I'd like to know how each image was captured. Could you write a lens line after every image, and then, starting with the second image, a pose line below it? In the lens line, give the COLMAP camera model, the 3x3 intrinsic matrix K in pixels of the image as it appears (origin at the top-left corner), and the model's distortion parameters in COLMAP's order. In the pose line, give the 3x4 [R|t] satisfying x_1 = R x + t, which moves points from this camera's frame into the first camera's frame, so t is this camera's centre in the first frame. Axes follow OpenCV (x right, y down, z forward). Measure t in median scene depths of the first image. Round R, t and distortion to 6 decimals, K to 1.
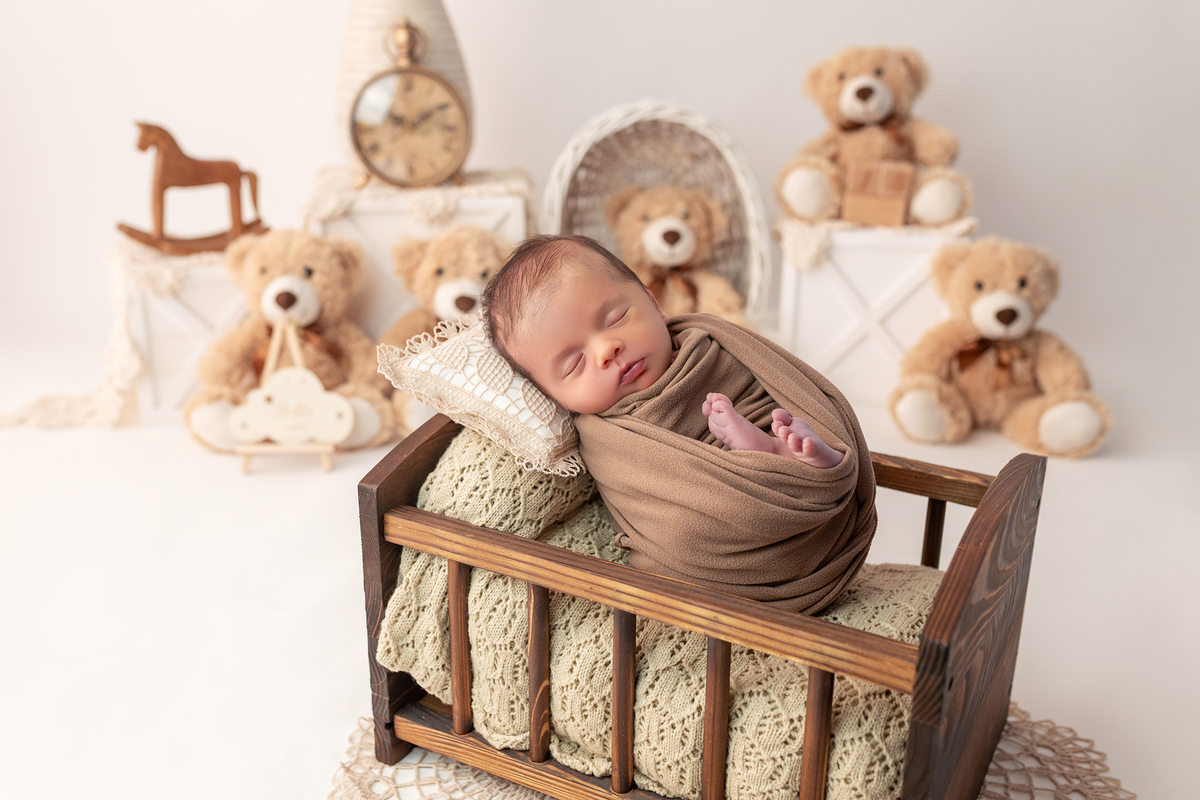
lens RADIAL K [[1260.7, 0, 594.1], [0, 1260.7, 373.8], [0, 0, 1]] dist [0.015234, 0.000000]
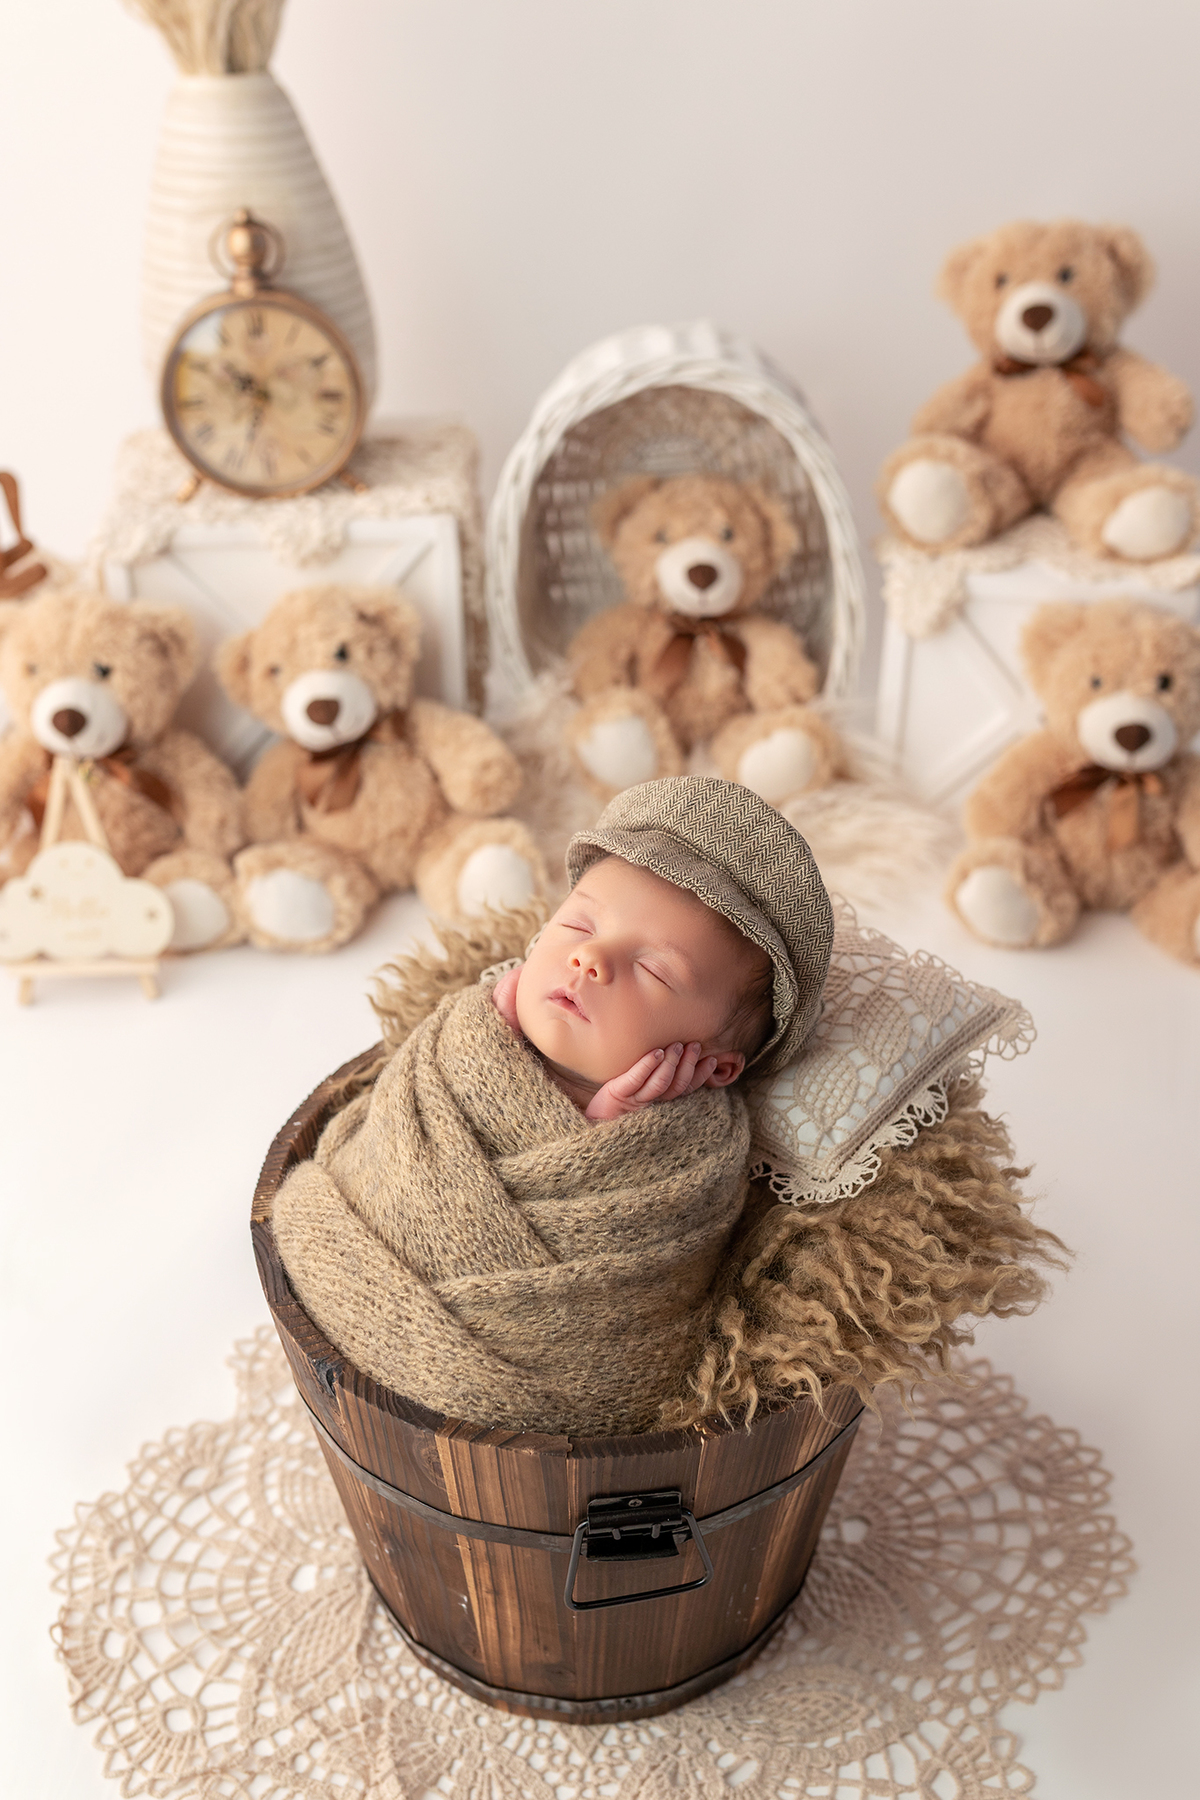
lens RADIAL K [[1891.0, 0, 584.7], [0, 1891.0, 930.5], [0, 0, 1]] dist [0.015234, 0.000000]
pose [[0.999429, 0.003147, -0.033636, 0.038275], [0.005503, 0.967190, 0.253993, -0.185657], [0.033331, -0.254033, 0.966621, 0.081247]]
